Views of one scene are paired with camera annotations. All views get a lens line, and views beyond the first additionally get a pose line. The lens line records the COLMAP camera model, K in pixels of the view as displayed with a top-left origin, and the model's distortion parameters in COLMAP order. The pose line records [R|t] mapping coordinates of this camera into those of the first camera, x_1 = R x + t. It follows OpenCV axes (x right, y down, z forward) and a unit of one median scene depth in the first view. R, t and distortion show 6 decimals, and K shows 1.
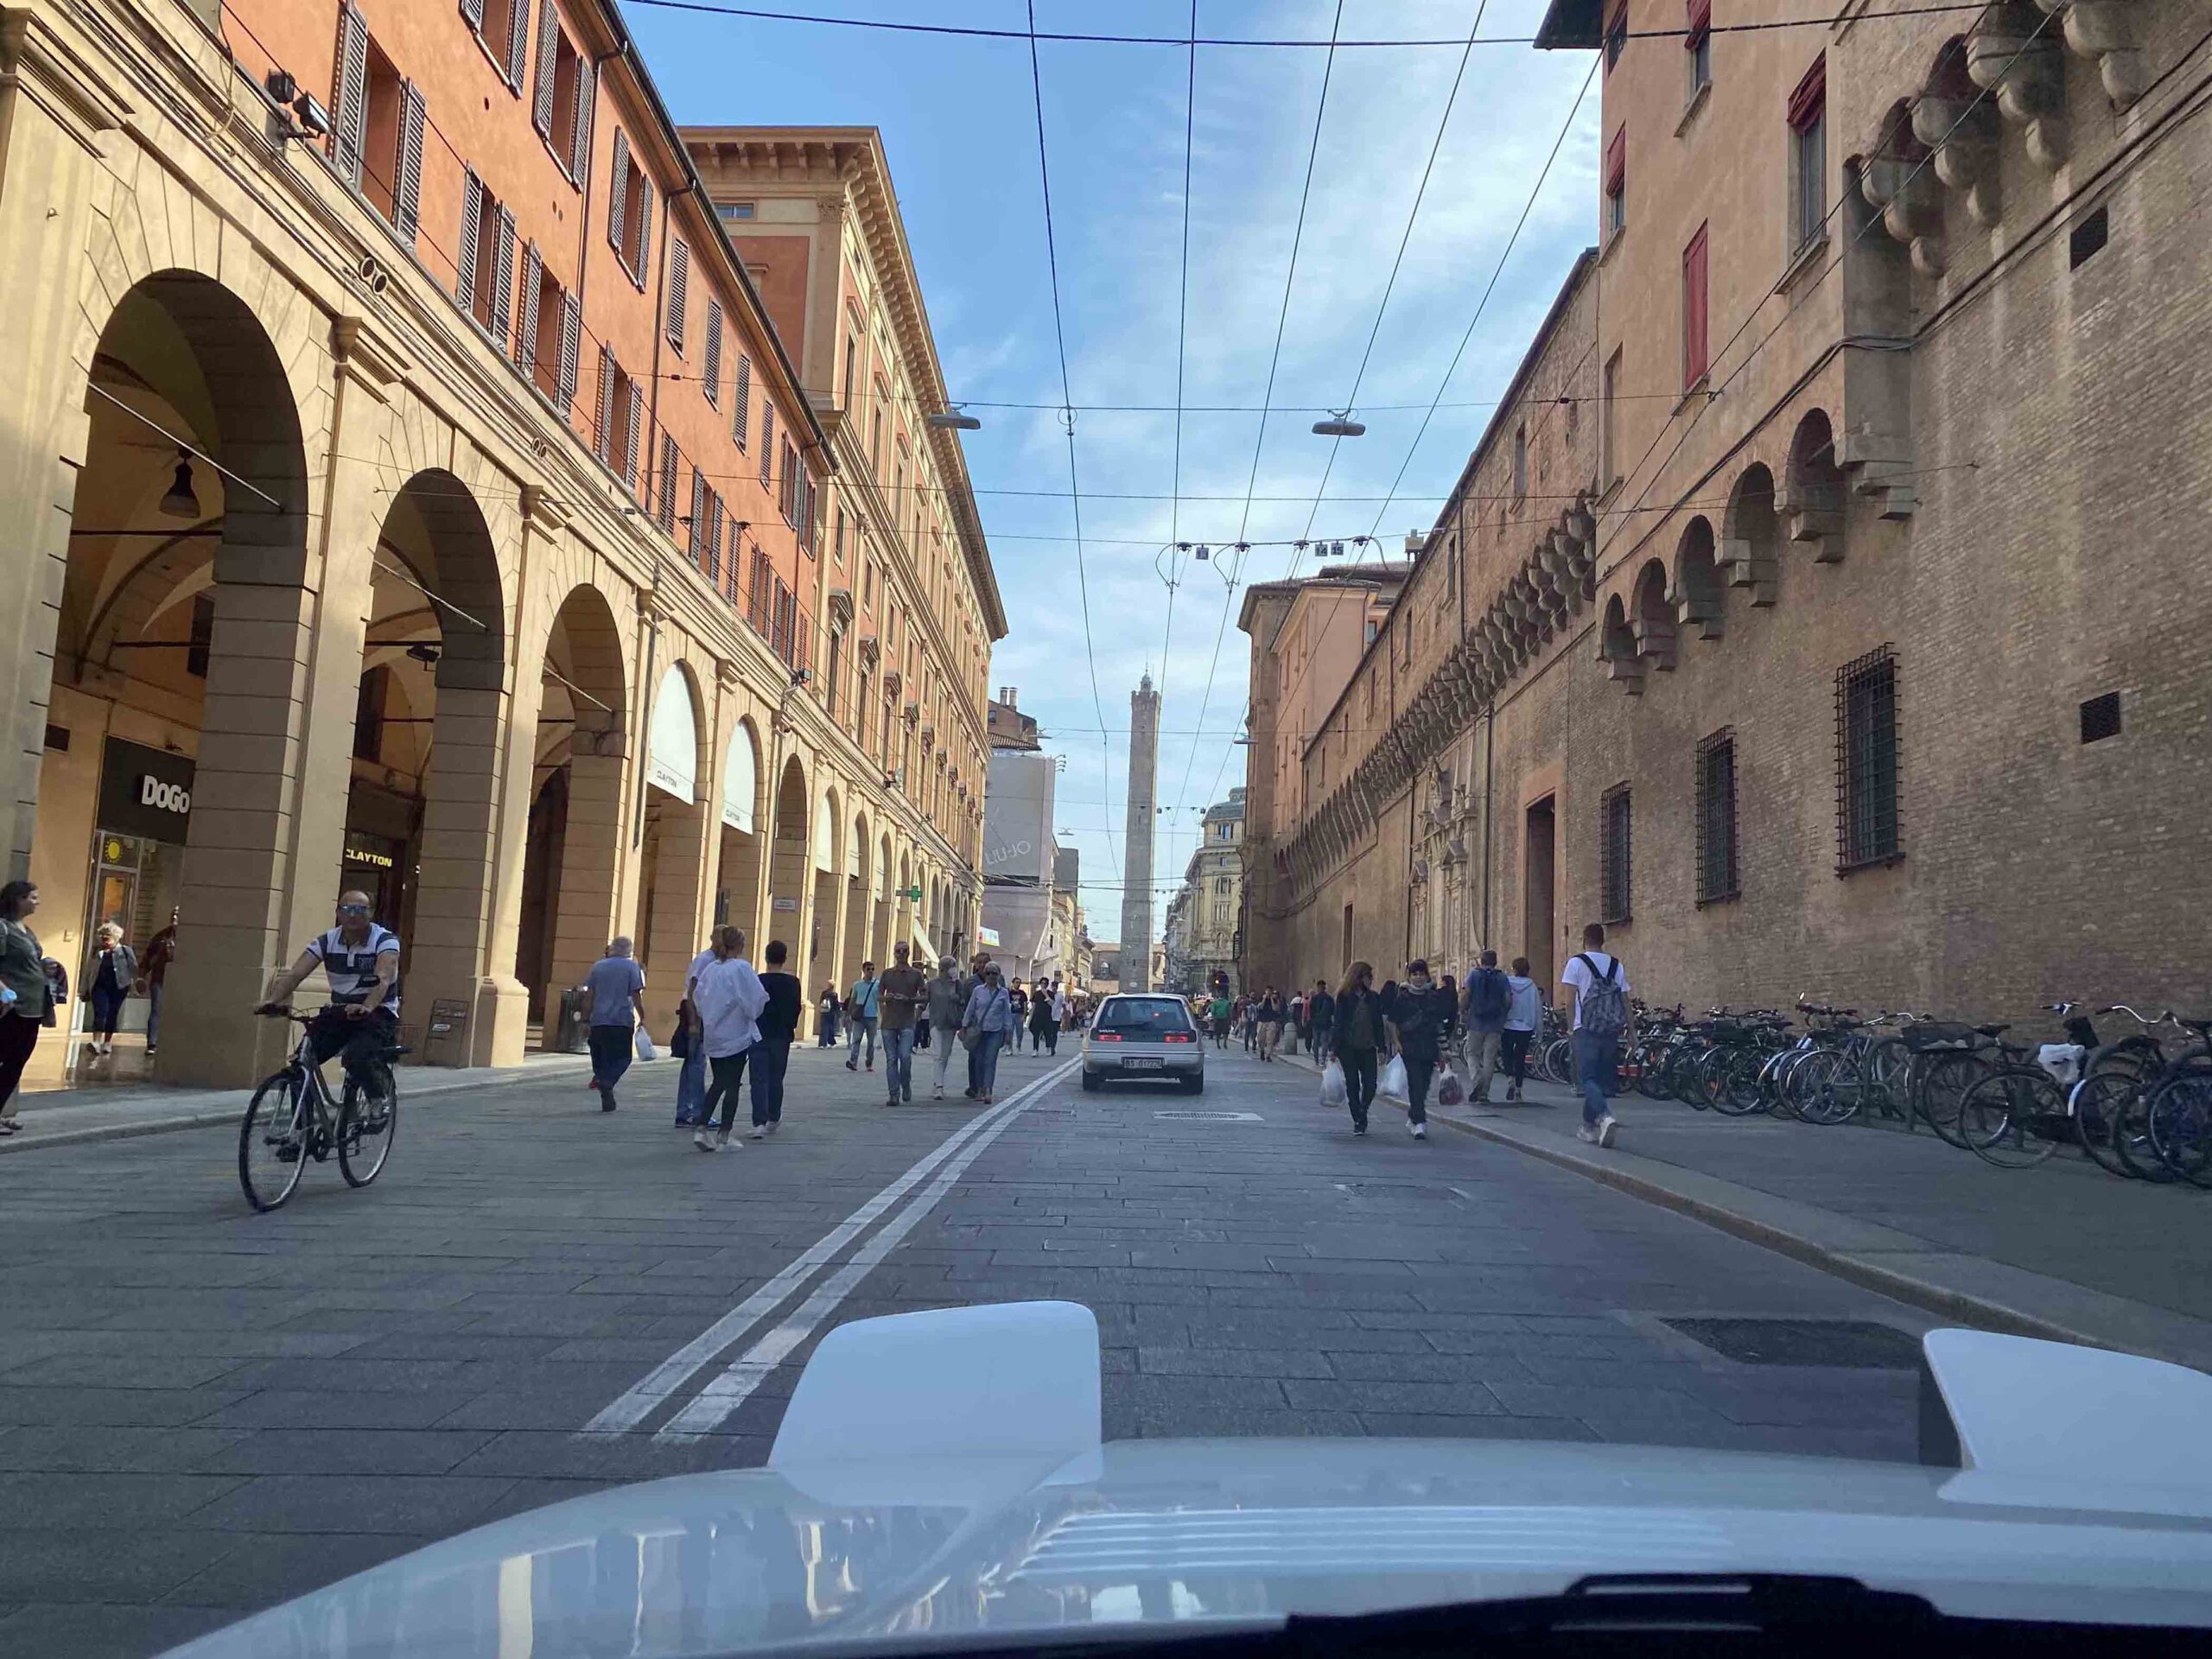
lens RADIAL K [[1678.5, 0, 1110.0], [0, 1678.5, 833.8], [0, 0, 1]] dist [0.058371, -0.028870]
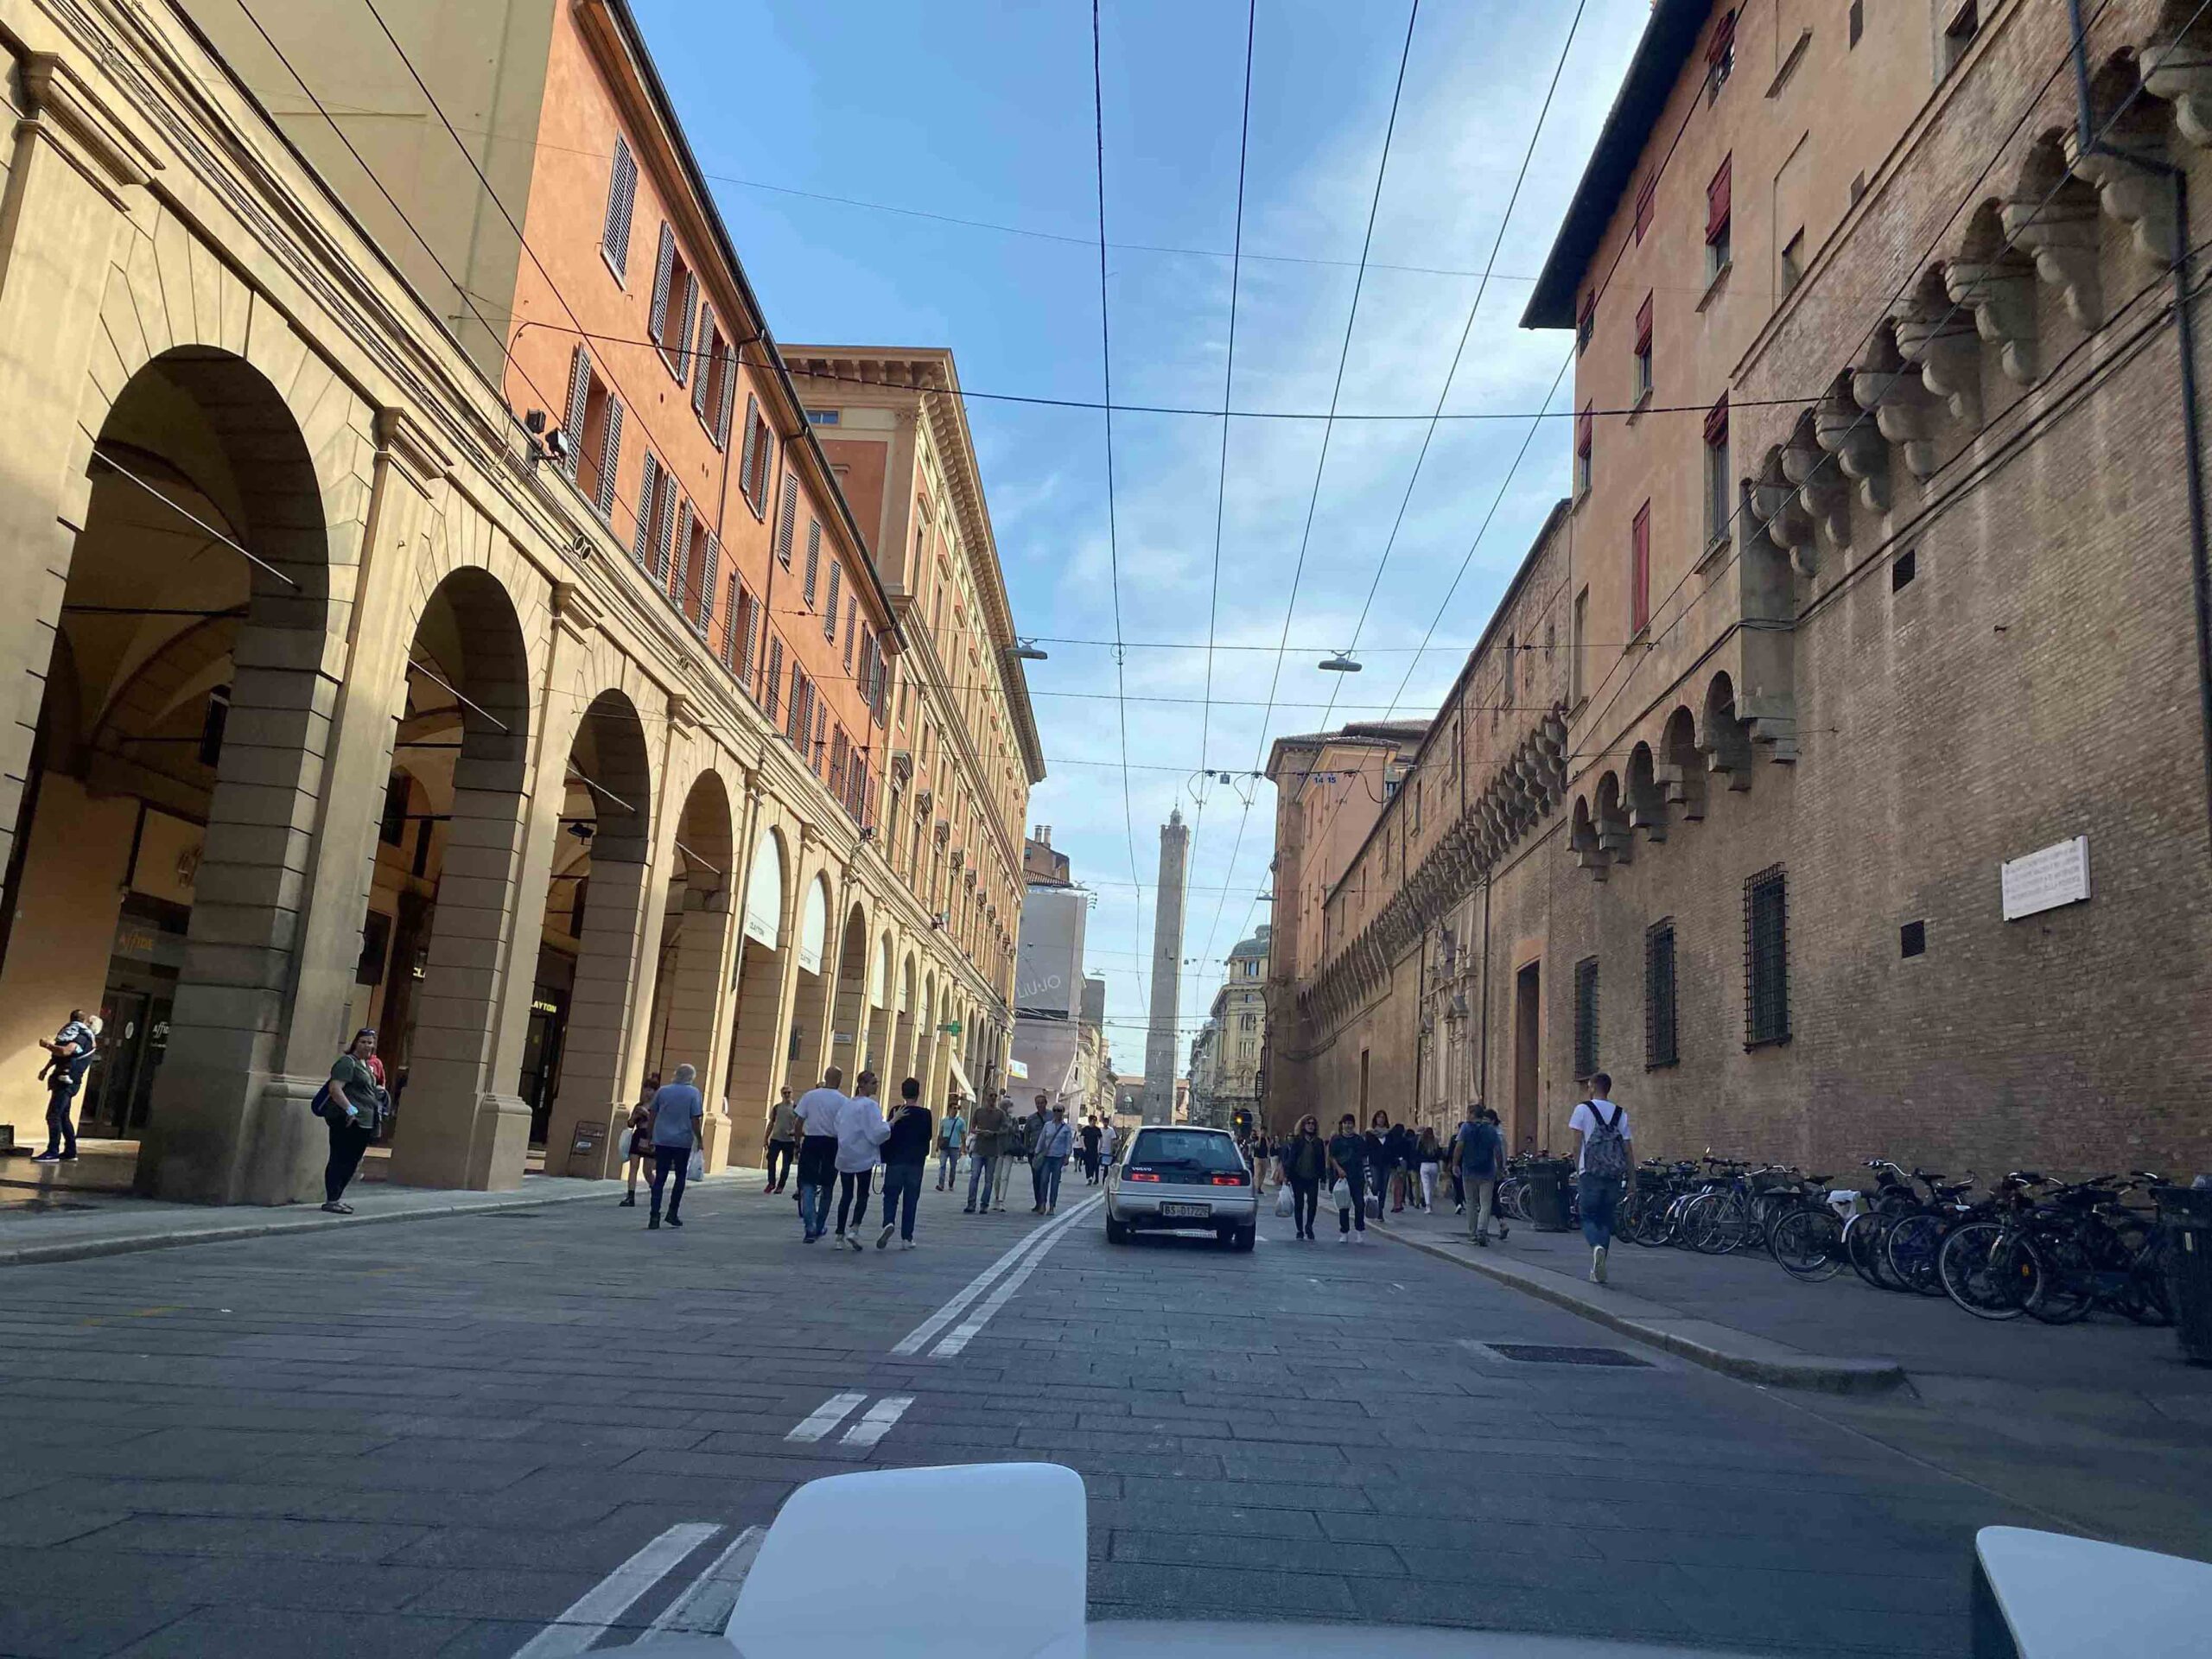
lens RADIAL K [[1678.5, 0, 1111.2], [0, 1678.5, 815.7], [0, 0, 1]] dist [0.058371, -0.028870]
pose [[0.999555, 0.024373, -0.017196, -0.004568], [-0.025796, 0.995783, -0.088039, -0.014416], [0.014978, 0.088443, 0.995969, -0.137551]]
